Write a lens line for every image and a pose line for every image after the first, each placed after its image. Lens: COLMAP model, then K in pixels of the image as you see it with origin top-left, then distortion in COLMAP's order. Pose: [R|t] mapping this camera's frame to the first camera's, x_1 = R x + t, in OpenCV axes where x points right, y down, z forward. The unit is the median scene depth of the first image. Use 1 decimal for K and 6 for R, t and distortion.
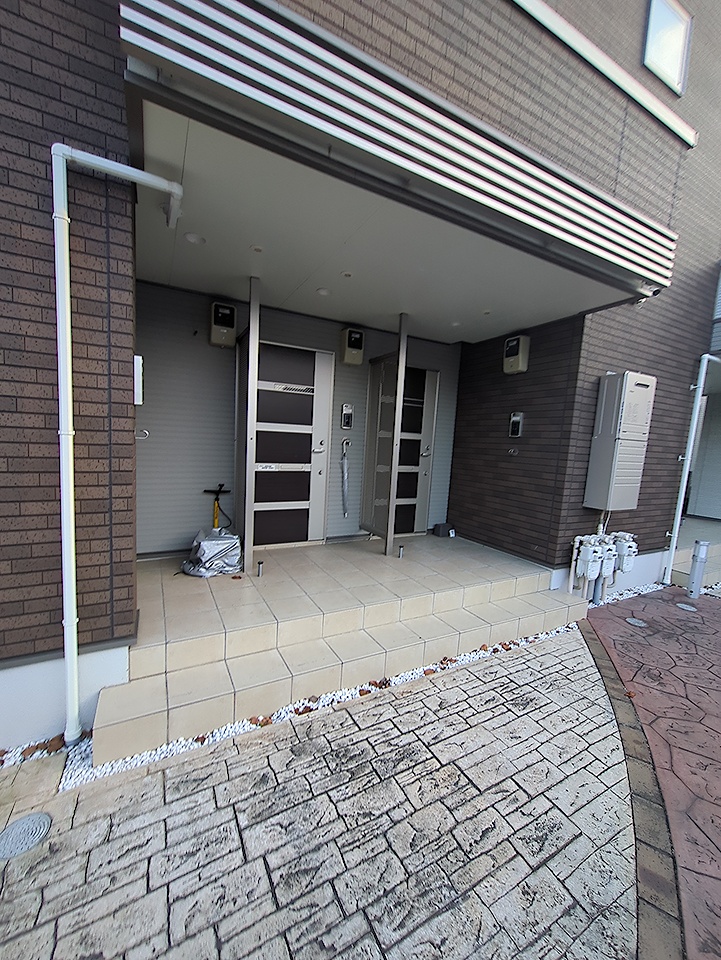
lens RADIAL K [[384.4, 0, 362.0], [0, 384.4, 481.2], [0, 0, 1]] dist [0.002086, 0.000061]
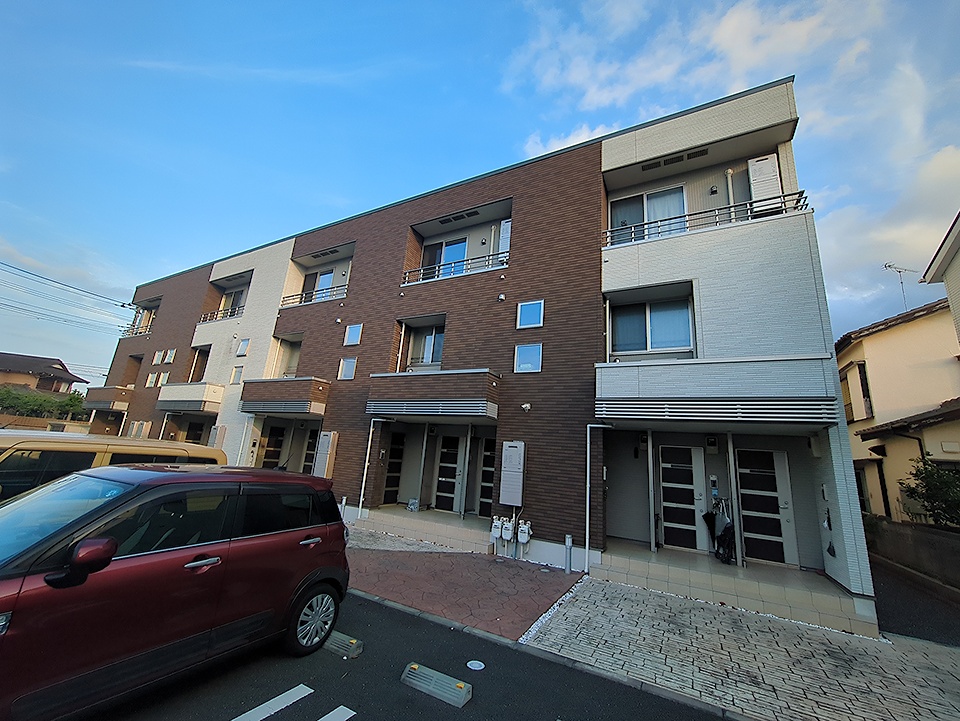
lens RADIAL K [[384.4, 0, 487.7], [0, 384.4, 368.0], [0, 0, 1]] dist [0.002086, 0.000061]
pose [[0.571415, -0.182834, -0.800035, 2.632981], [-0.128017, 0.943074, -0.306958, 0.018094], [0.810615, 0.277818, 0.515481, -0.443802]]
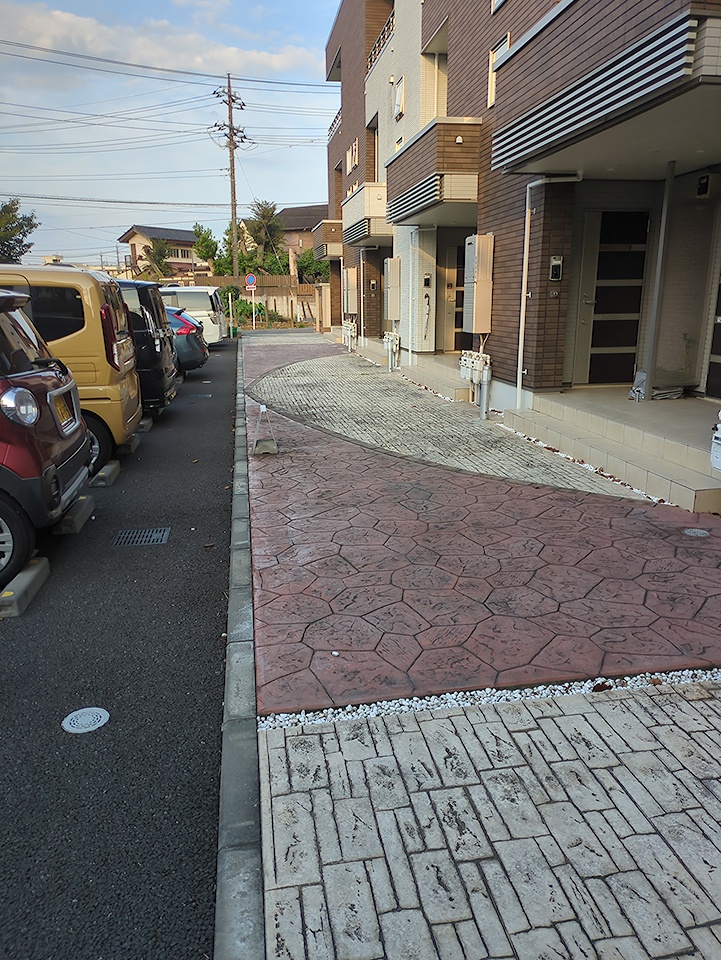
lens RADIAL K [[714.1, 0, 359.2], [0, 714.1, 486.1], [0, 0, 1]] dist [0.046140, 0.007852]
pose [[-0.317655, 0.207880, -0.925138, 2.193387], [-0.088004, 0.964997, 0.247053, 0.000801], [0.944114, 0.159893, -0.288243, 0.790745]]
